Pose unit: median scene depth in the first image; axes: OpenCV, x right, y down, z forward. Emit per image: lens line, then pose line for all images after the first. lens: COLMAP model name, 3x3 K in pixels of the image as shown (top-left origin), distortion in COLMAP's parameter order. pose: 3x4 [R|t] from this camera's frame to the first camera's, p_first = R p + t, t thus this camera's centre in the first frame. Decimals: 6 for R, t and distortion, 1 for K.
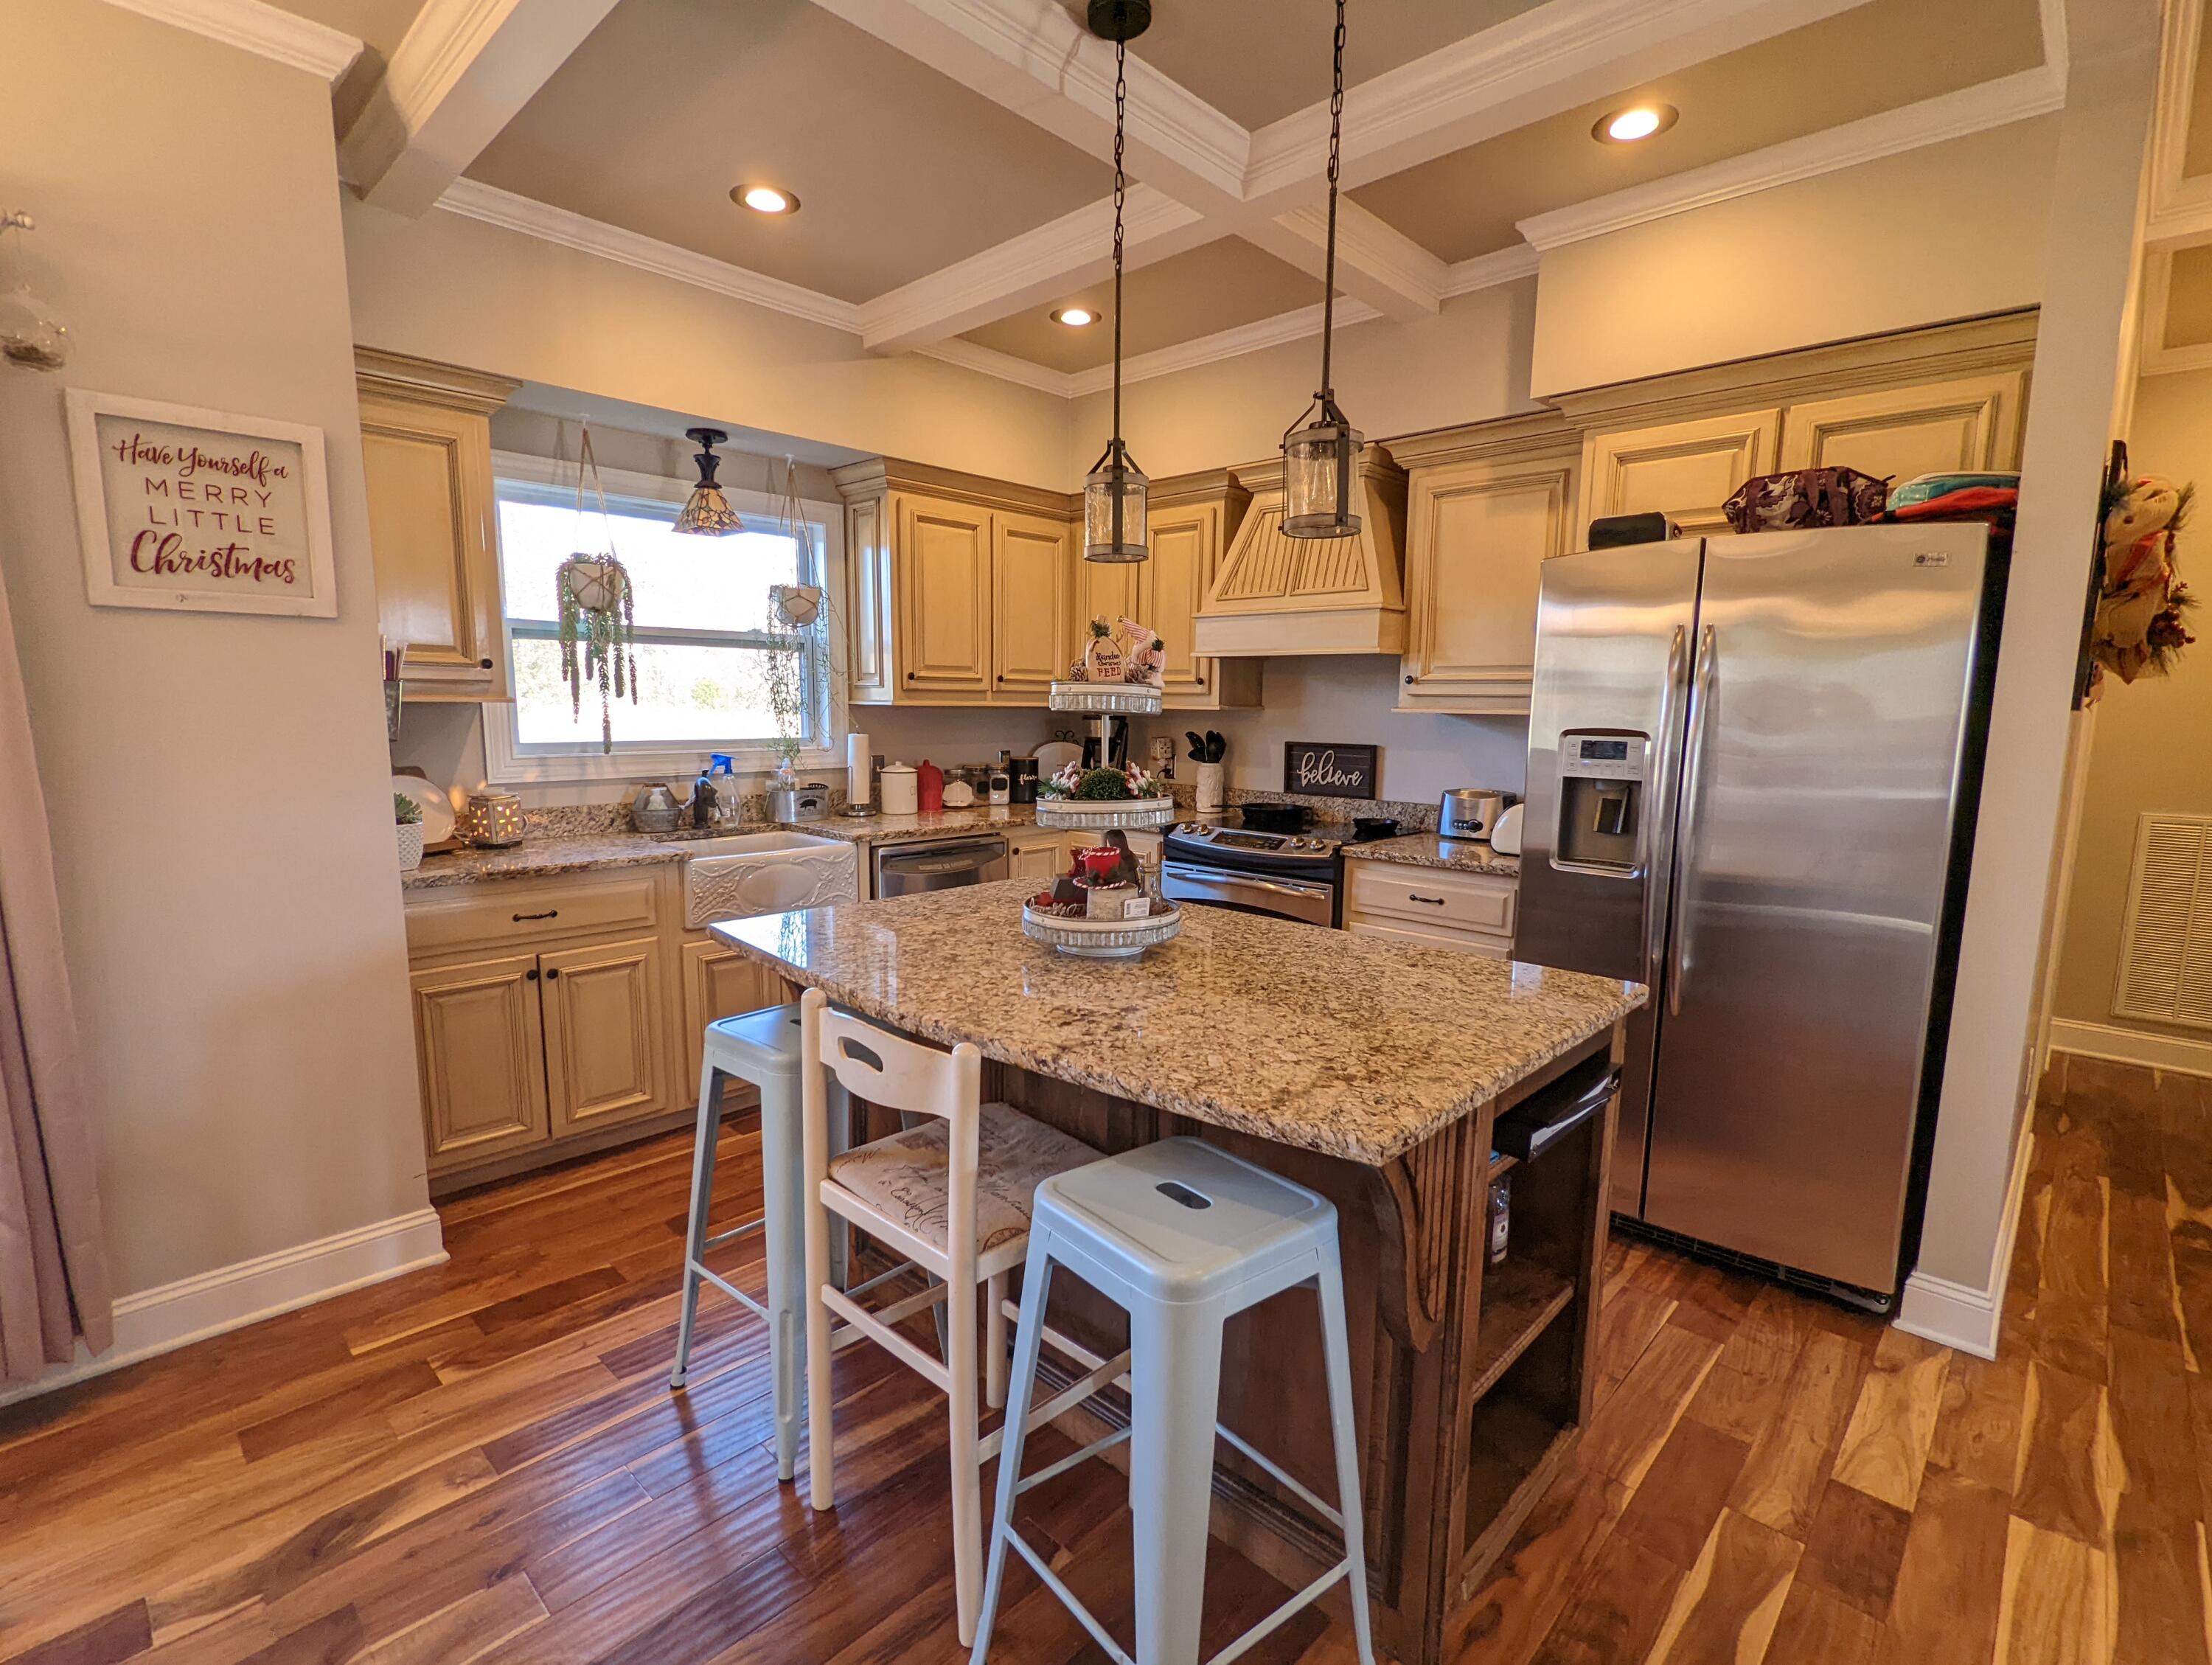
lens RADIAL K [[1047.9, 0, 1102.2], [0, 1047.9, 856.1], [0, 0, 1]] dist [0.001188, -0.000670]
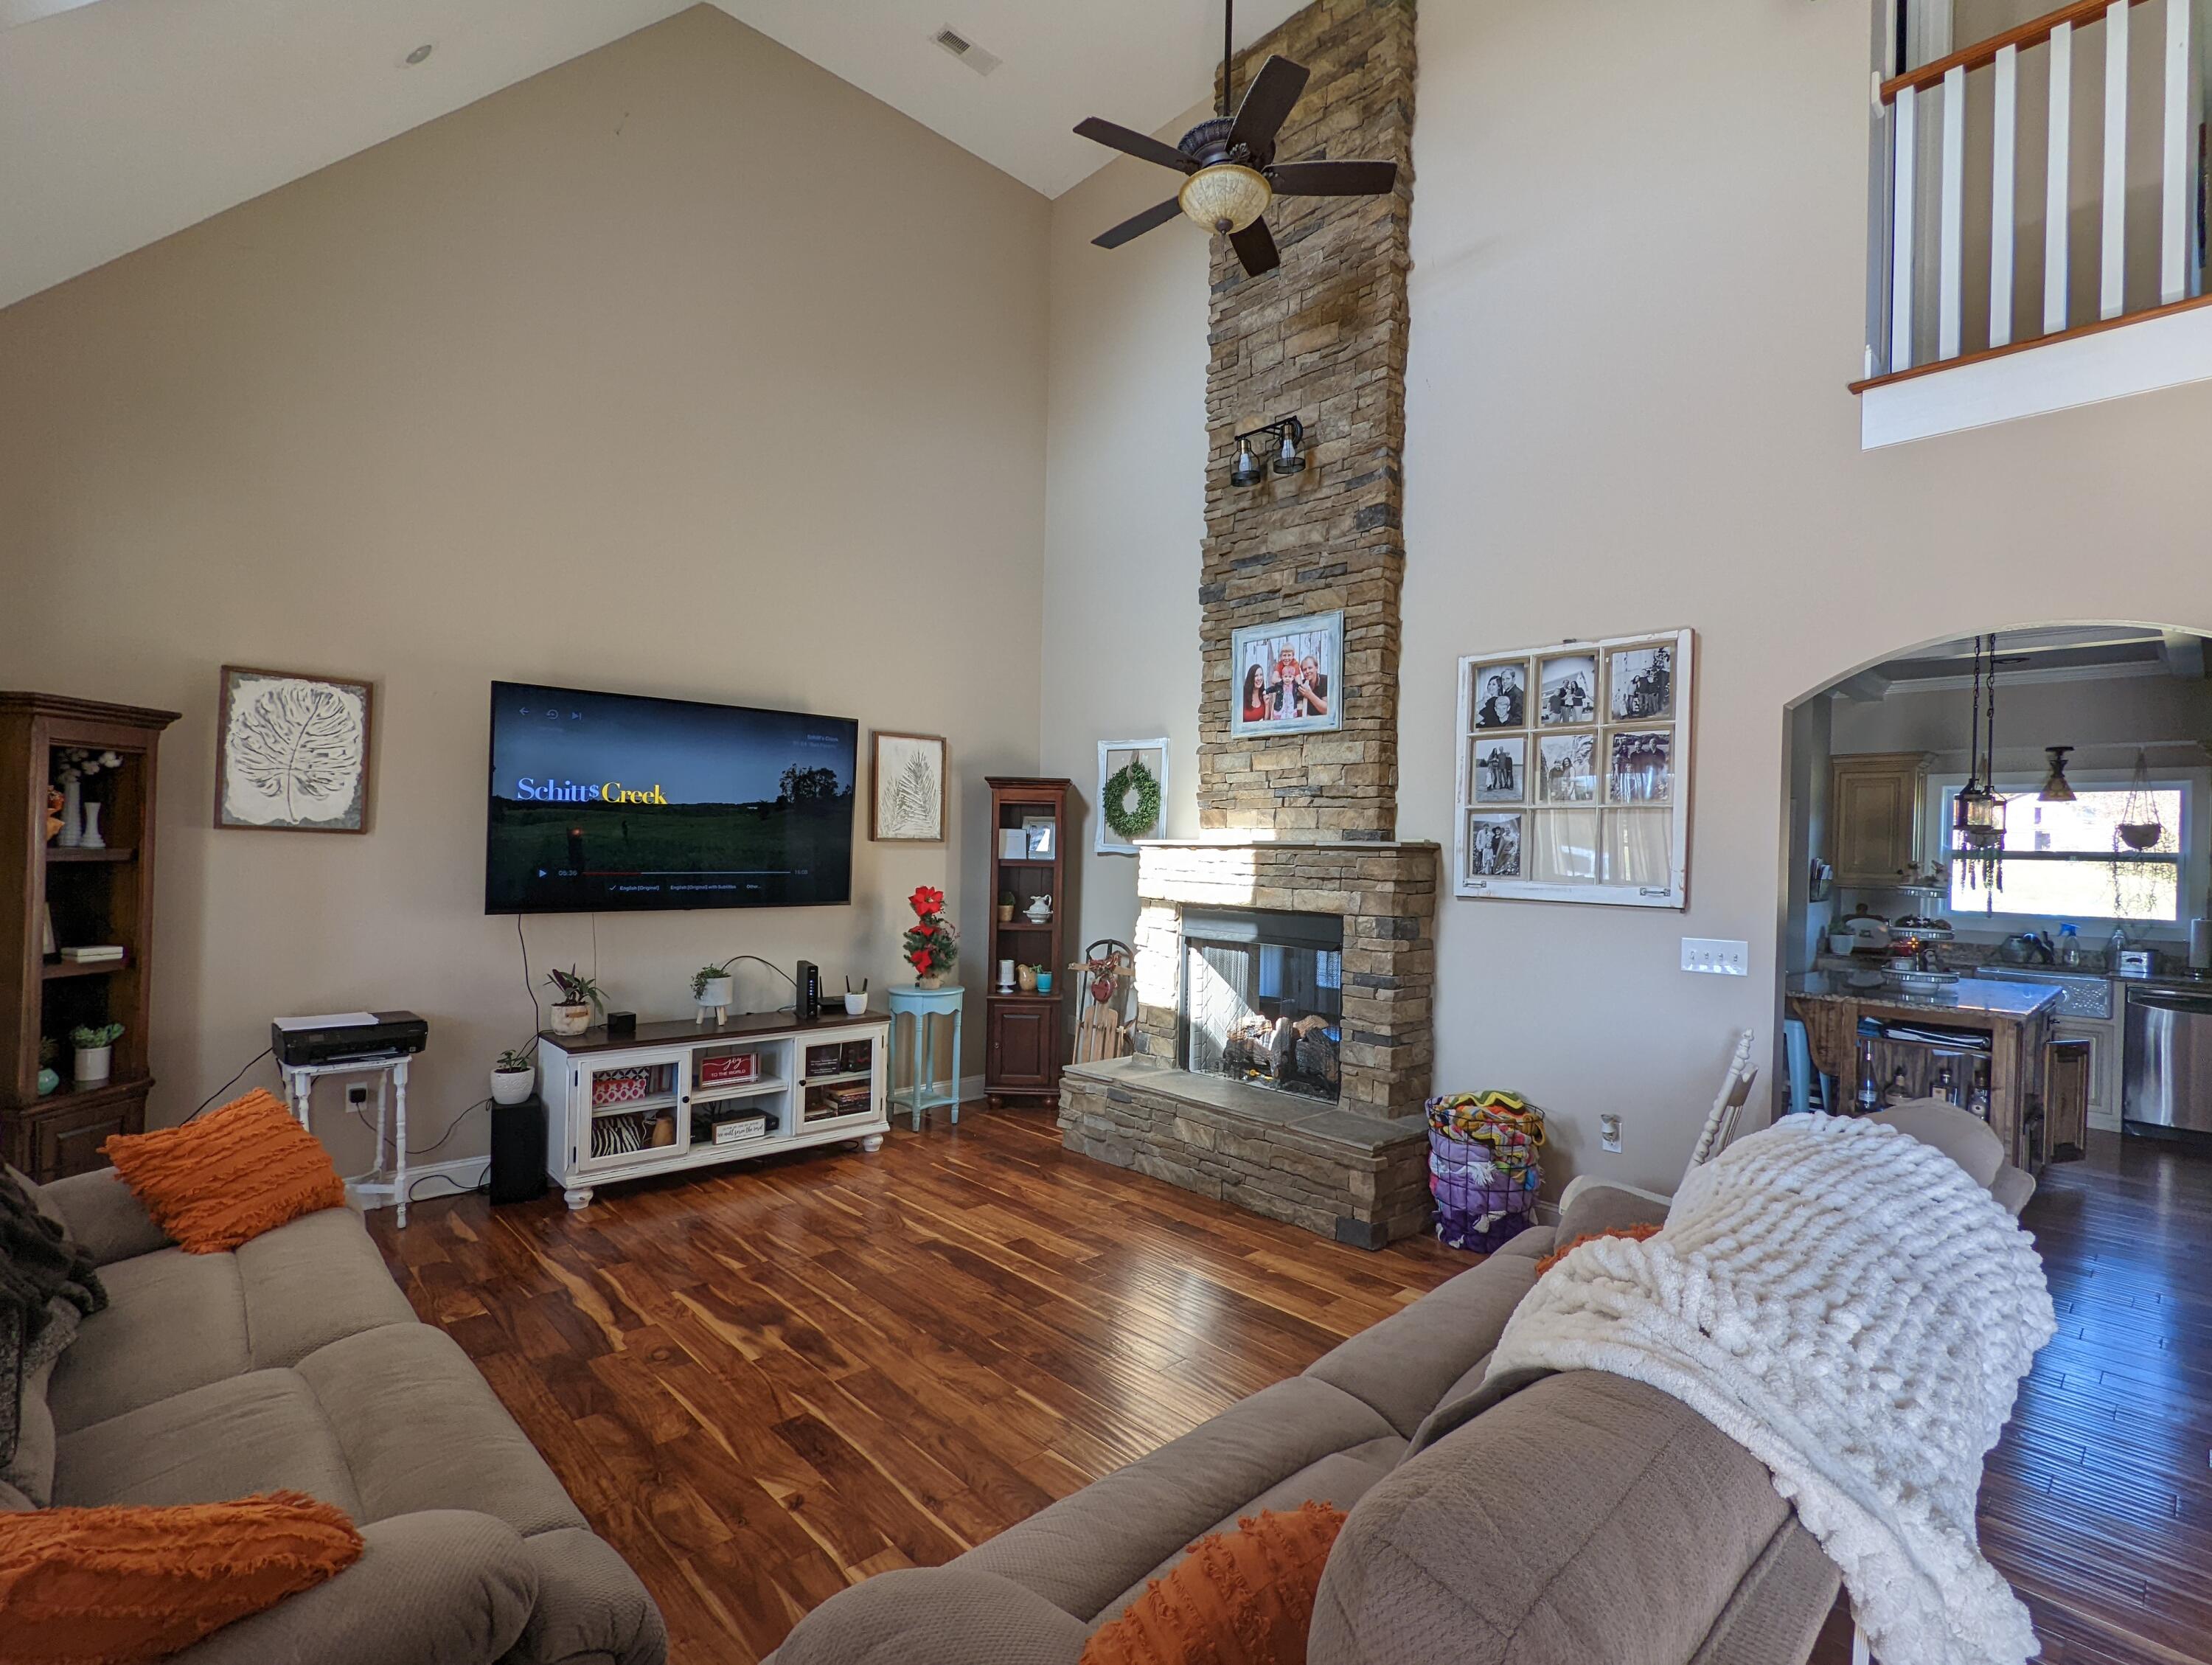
lens RADIAL K [[1057.3, 0, 1101.3], [0, 1057.3, 857.2], [0, 0, 1]] dist [0.005365, -0.001060]
pose [[-0.066054, -0.006917, -0.997792, 1.412138], [-0.168844, 0.985633, 0.004345, 0.052283], [0.983427, 0.168758, -0.066273, -0.434425]]
